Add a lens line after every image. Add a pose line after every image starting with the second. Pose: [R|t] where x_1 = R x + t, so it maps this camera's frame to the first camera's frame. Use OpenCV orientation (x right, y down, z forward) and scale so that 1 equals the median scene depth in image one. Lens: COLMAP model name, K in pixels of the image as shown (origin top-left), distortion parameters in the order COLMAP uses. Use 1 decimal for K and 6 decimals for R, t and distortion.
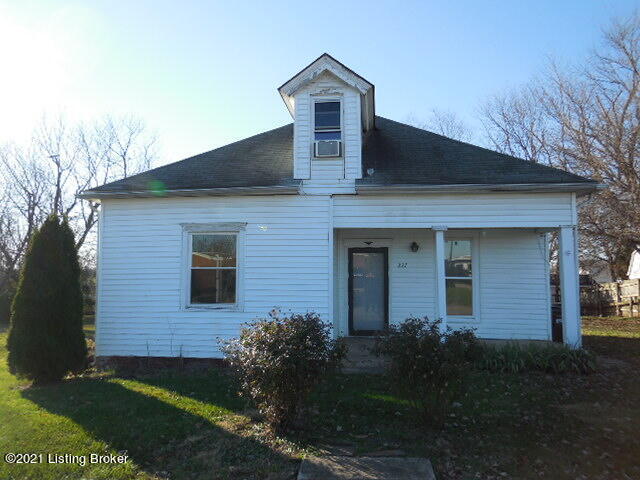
lens RADIAL K [[474.3, 0, 318.8], [0, 474.3, 240.5], [0, 0, 1]] dist [-0.003275, 0.003545]
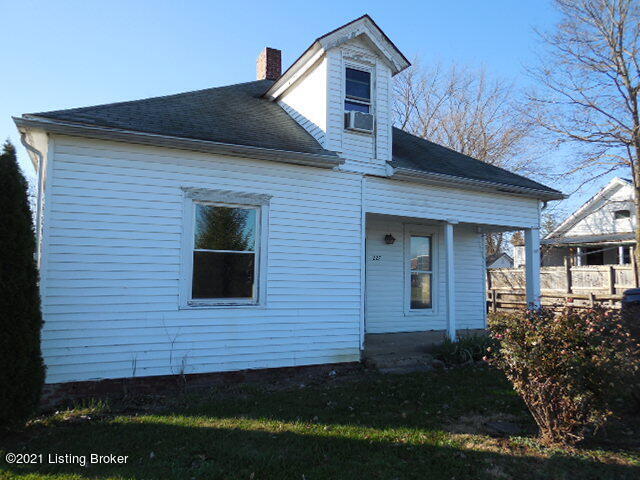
lens RADIAL K [[474.3, 0, 319.9], [0, 474.3, 239.1], [0, 0, 1]] dist [-0.003275, 0.003545]
pose [[0.843514, 0.057384, 0.534033, -0.502224], [-0.056881, 0.998229, -0.017419, 0.043941], [-0.534087, -0.015683, 0.845284, 0.287577]]
